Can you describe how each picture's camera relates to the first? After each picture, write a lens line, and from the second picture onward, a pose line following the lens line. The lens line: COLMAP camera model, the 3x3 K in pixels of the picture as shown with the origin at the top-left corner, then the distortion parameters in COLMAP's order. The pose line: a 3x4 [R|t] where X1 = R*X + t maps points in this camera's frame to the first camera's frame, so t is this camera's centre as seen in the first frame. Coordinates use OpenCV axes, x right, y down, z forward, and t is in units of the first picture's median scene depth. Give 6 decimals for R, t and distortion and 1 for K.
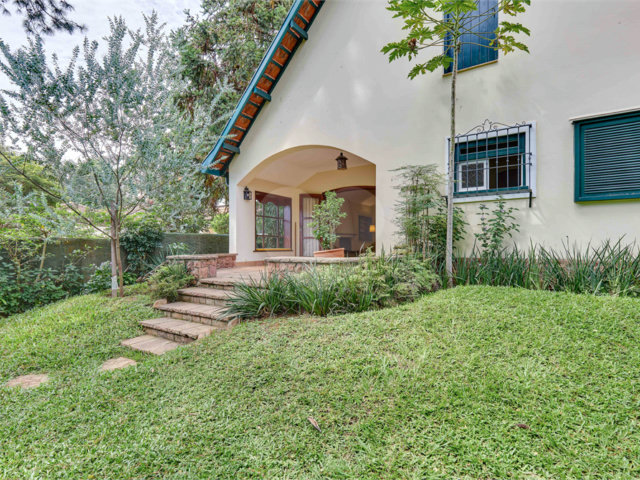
lens RADIAL K [[308.9, 0, 320.0], [0, 308.9, 240.0], [0, 0, 1]] dist [-0.000718, -0.001317]
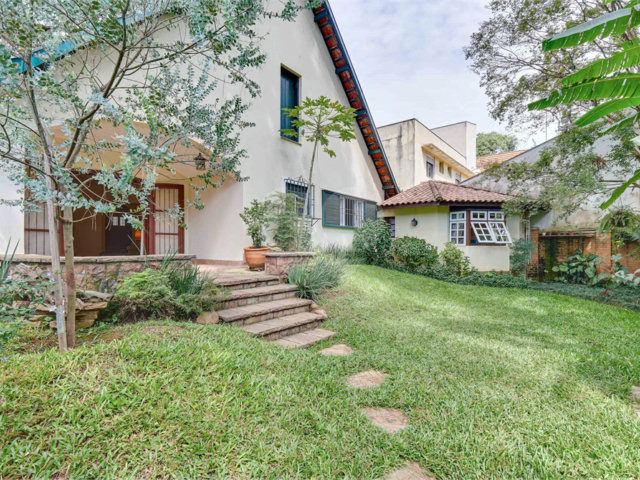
lens RADIAL K [[308.9, 0, 320.0], [0, 308.9, 240.0], [0, 0, 1]] dist [-0.000718, -0.001317]
pose [[0.116392, 0.023358, 0.992929, -1.090616], [-0.030313, 0.999341, -0.019956, 0.020331], [-0.992741, -0.027776, 0.117024, 0.580705]]
